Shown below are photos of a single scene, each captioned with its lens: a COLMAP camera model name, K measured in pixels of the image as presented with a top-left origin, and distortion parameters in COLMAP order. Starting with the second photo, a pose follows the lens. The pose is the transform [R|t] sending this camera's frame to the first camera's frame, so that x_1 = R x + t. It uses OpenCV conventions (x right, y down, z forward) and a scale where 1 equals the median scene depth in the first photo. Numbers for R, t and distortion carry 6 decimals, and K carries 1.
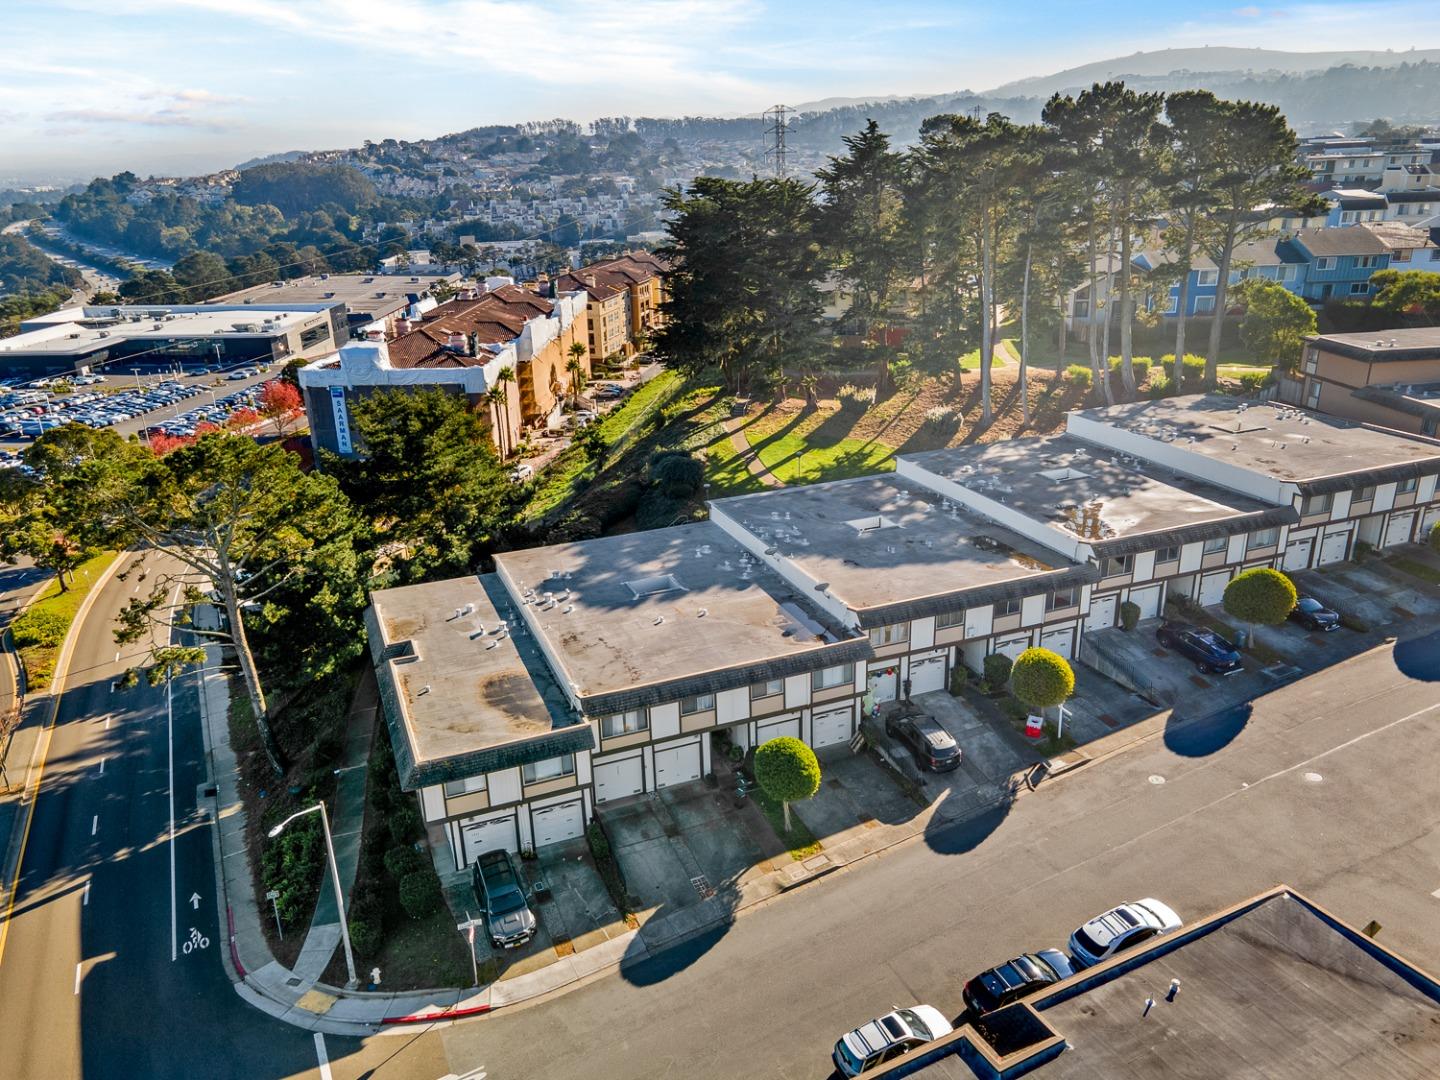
lens RADIAL K [[1057.9, 0, 720.0], [0, 1057.9, 540.0], [0, 0, 1]] dist [0.018445, 0.045087]
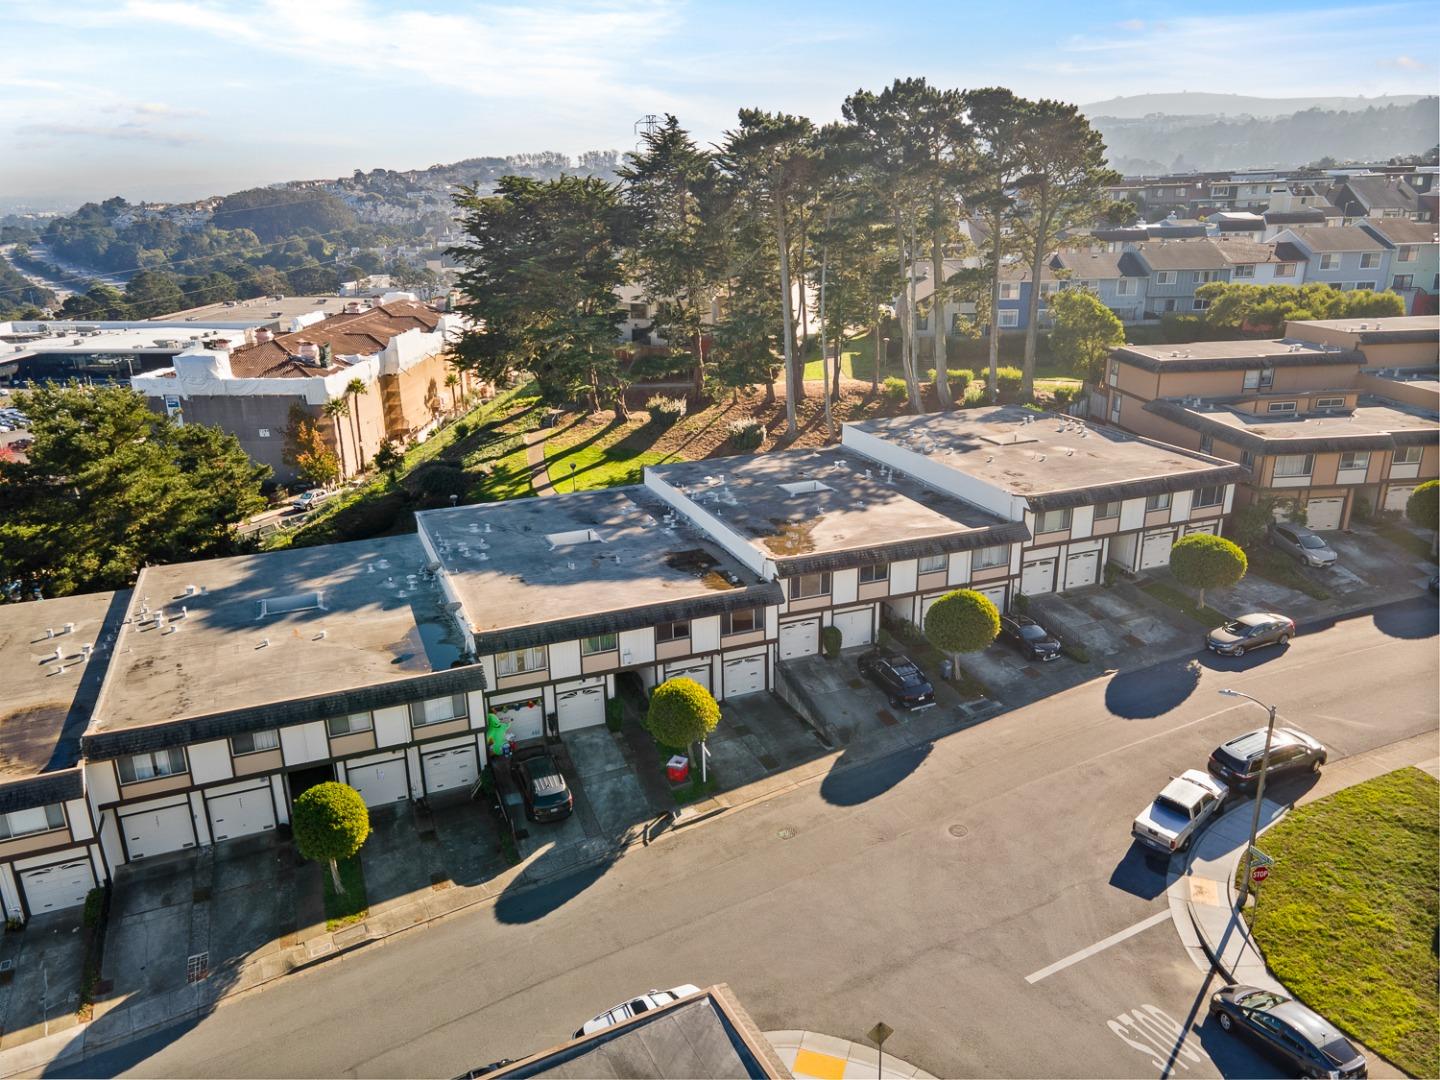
lens RADIAL K [[1041.3, 0, 716.3], [0, 1041.3, 534.1], [0, 0, 1]] dist [0.043359, 0.005346]
pose [[0.999931, 0.010367, 0.005598, 0.259026], [-0.010191, 0.999478, -0.030669, 0.007769], [-0.005913, 0.030610, 0.999514, 0.111526]]
